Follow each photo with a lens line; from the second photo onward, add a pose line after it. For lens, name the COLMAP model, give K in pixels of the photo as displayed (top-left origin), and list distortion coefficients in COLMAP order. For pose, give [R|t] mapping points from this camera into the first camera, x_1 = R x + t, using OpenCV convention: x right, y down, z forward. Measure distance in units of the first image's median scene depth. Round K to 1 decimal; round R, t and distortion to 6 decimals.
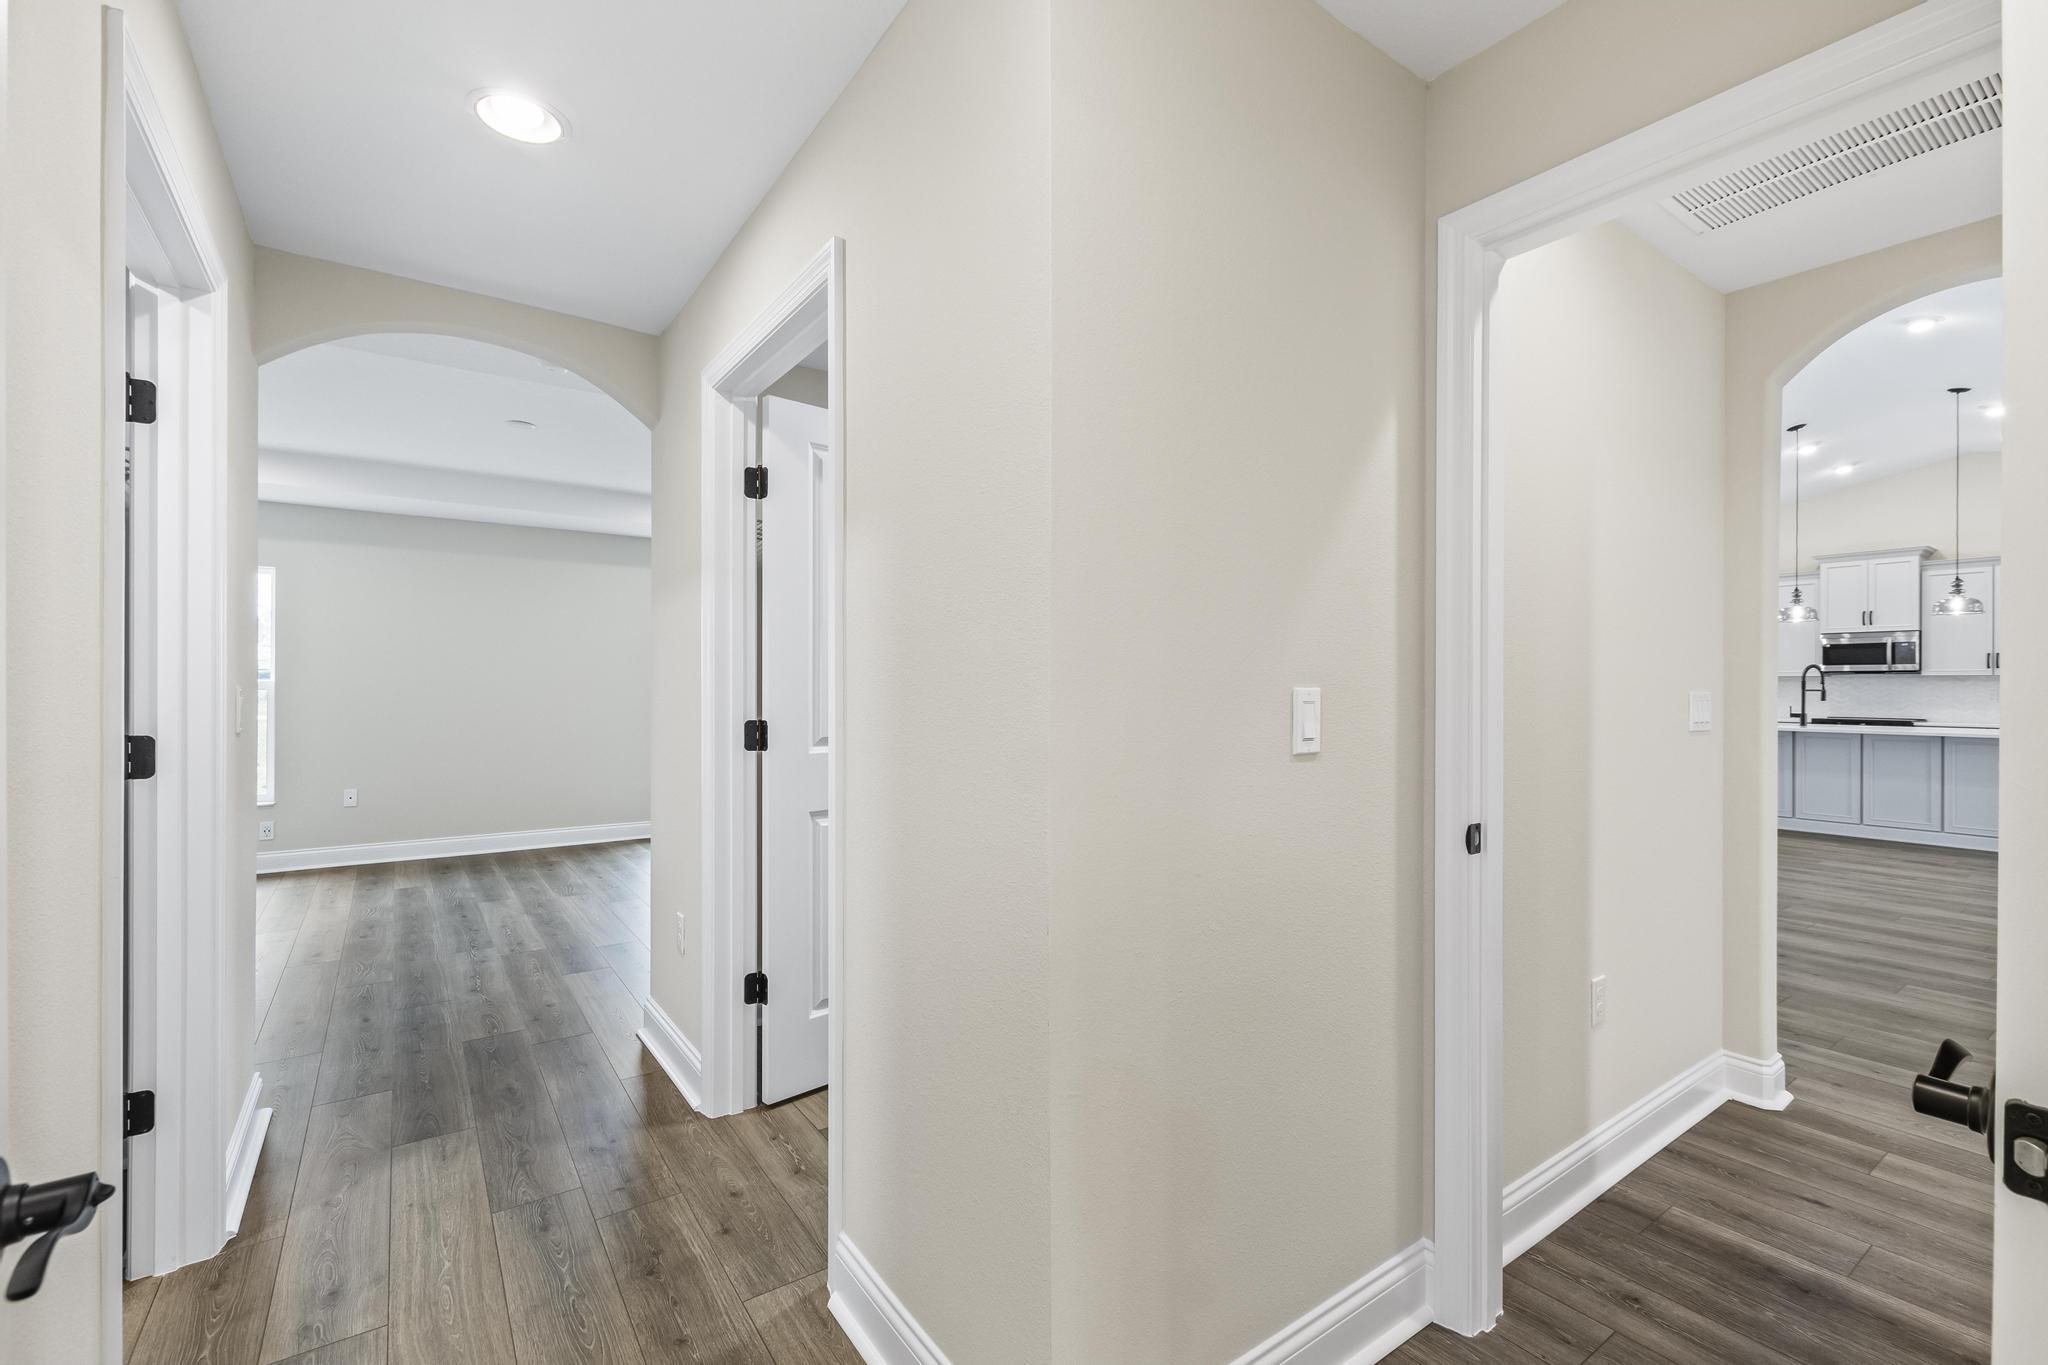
lens RADIAL K [[887.9, 0, 1023.0], [0, 887.9, 683.6], [0, 0, 1]] dist [-0.002571, -0.000618]
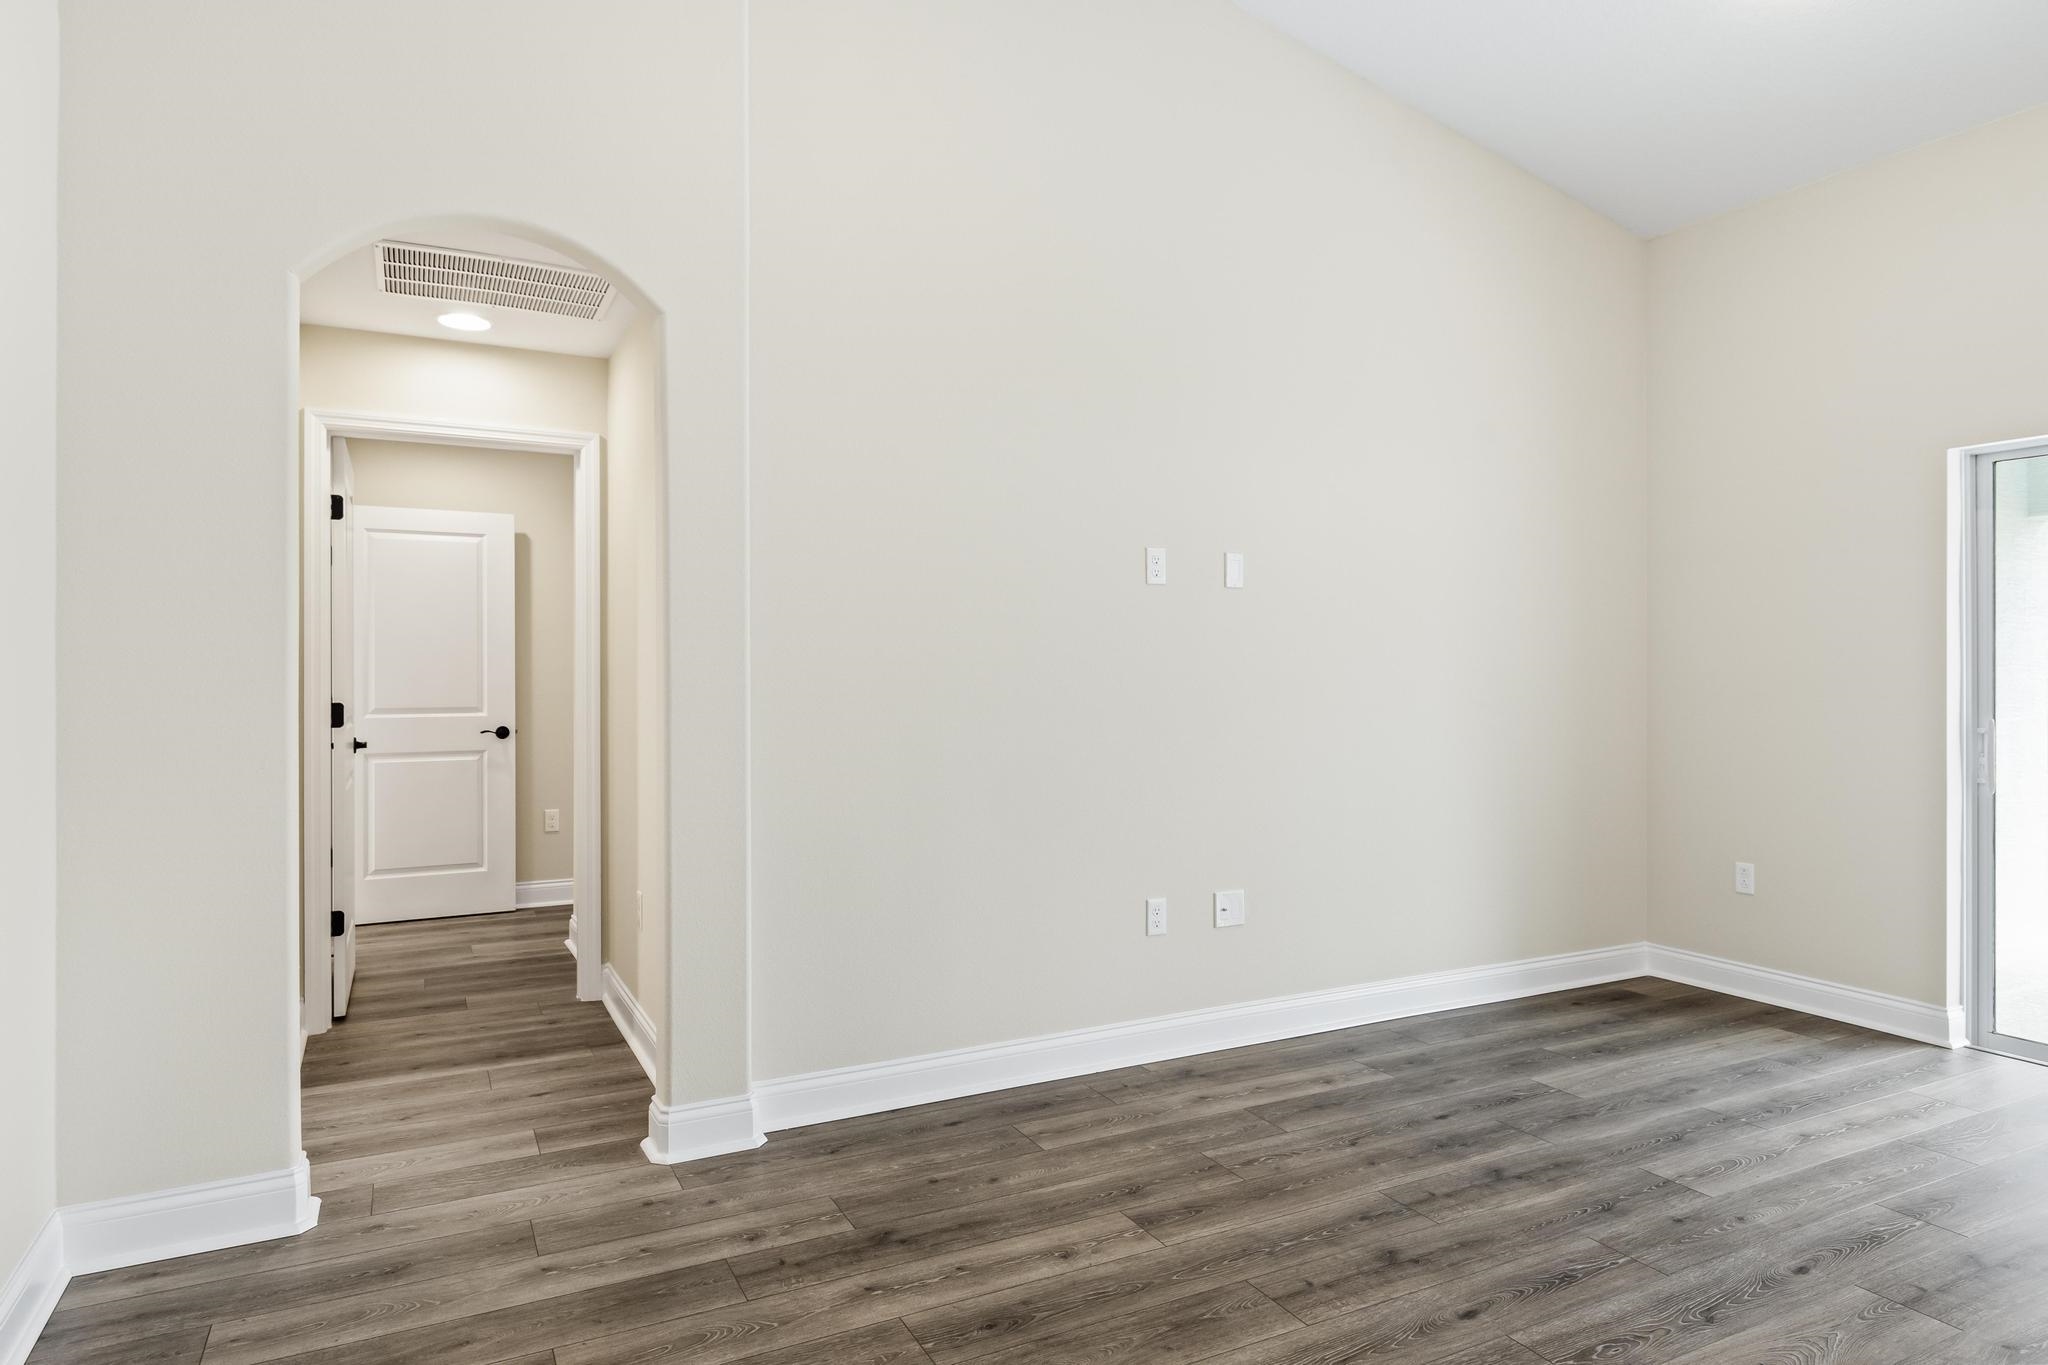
lens RADIAL K [[1204.1, 0, 1026.6], [0, 1204.1, 676.0], [0, 0, 1]] dist [0.004826, 0.000223]
pose [[-0.134310, 0.001061, -0.990939, 2.467294], [-0.000102, 0.999999, 0.001085, 0.001415], [0.990939, 0.000247, -0.134310, 1.896765]]
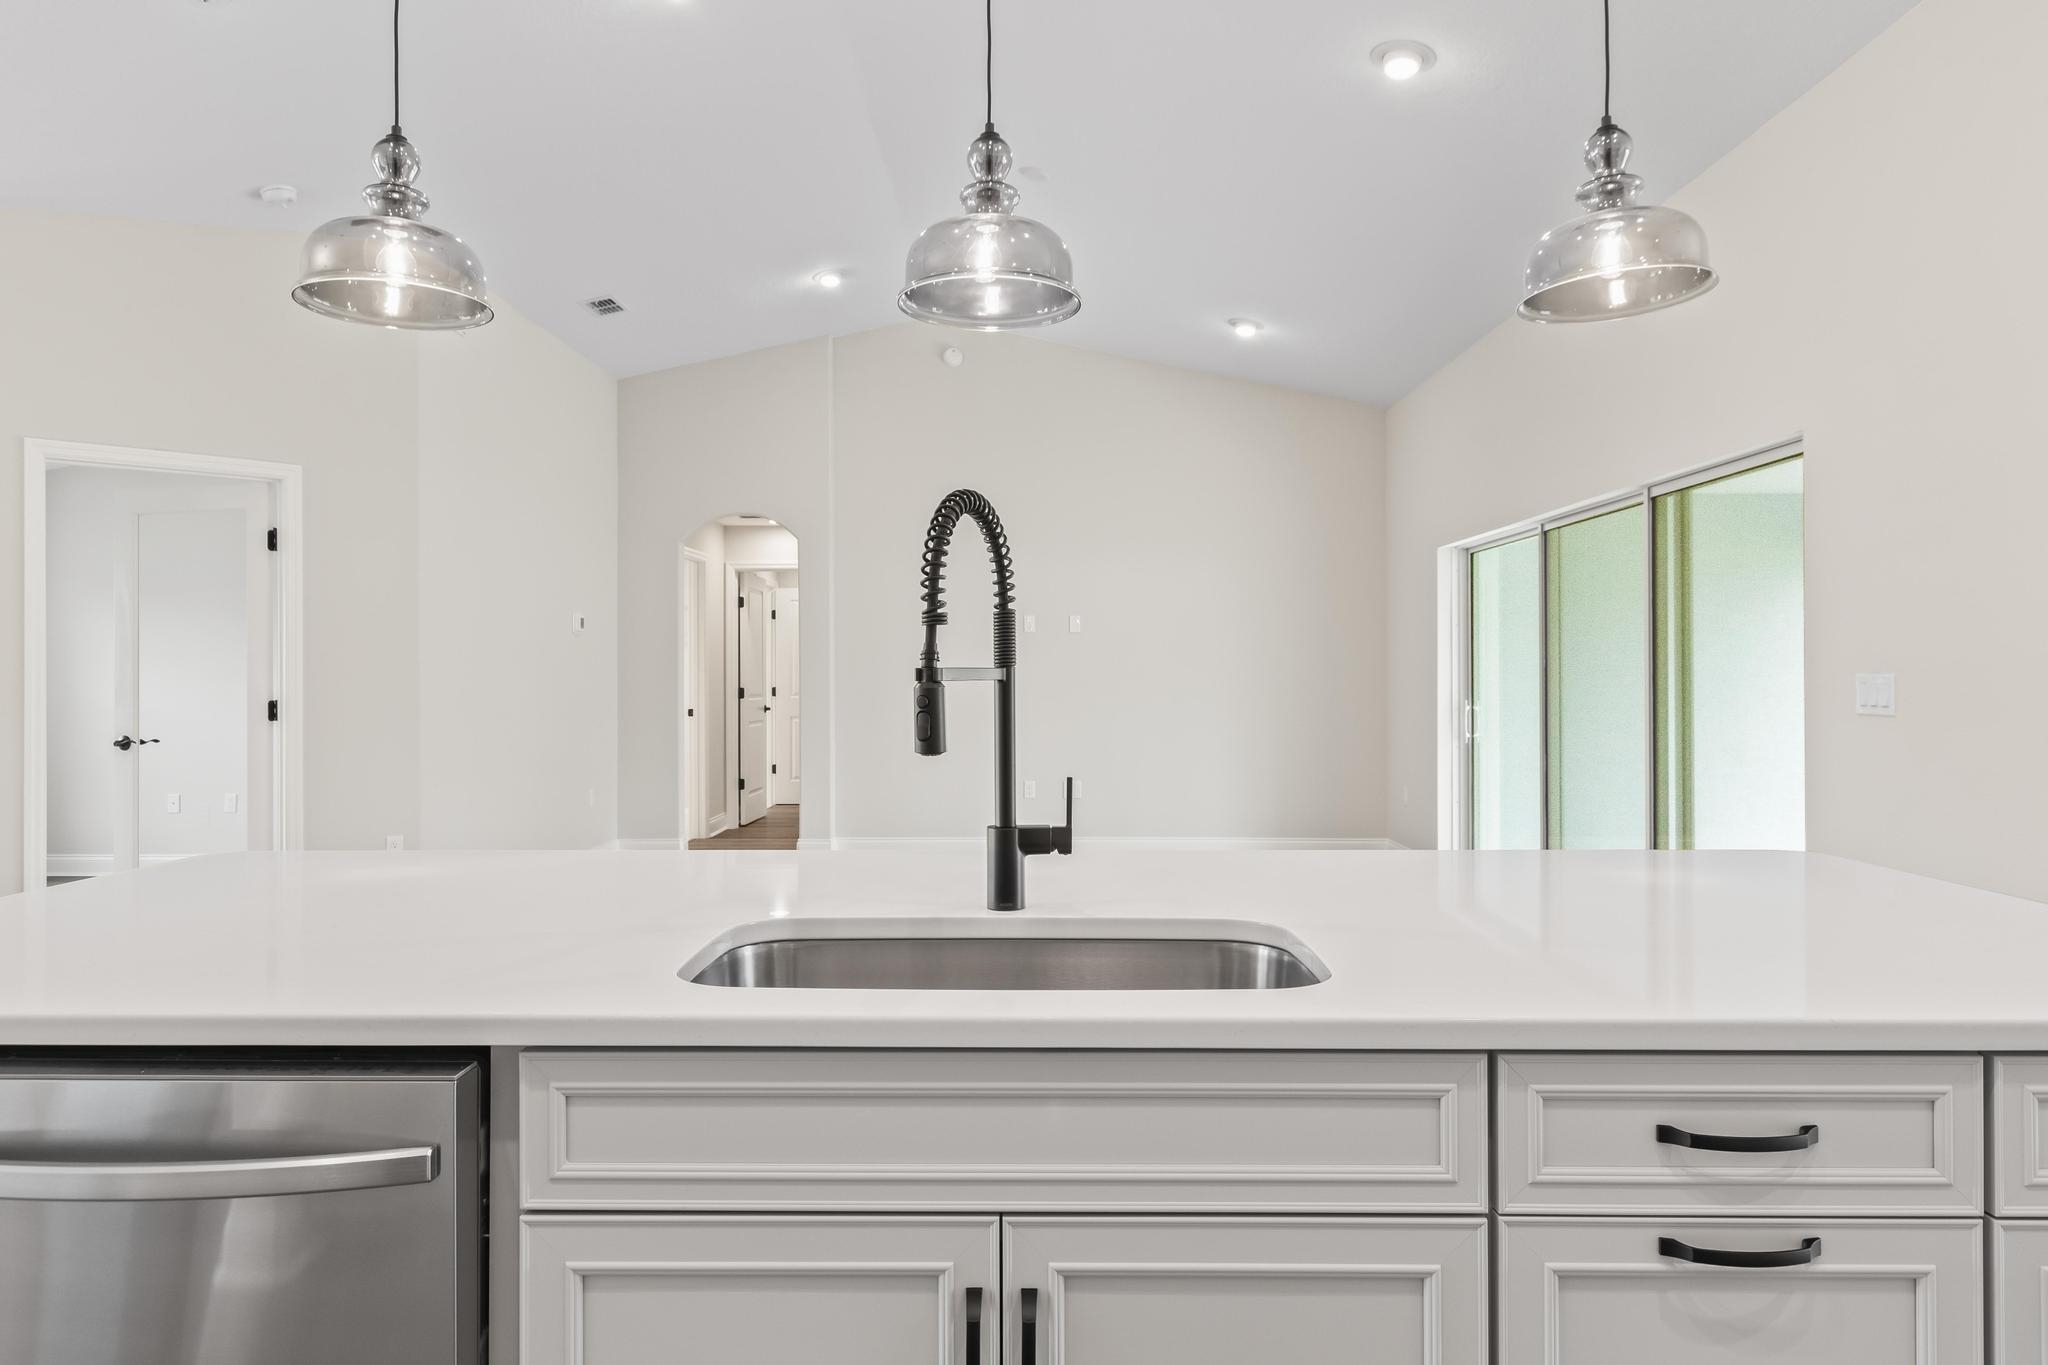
lens RADIAL K [[1312.3, 0, 1028.5], [0, 1312.3, 679.9], [0, 0, 1]] dist [-0.002850, -0.002892]
pose [[-0.588881, 0.007215, -0.808188, 4.109354], [0.002114, 0.999970, 0.007386, -0.017635], [0.808217, 0.002641, -0.588879, 4.437444]]
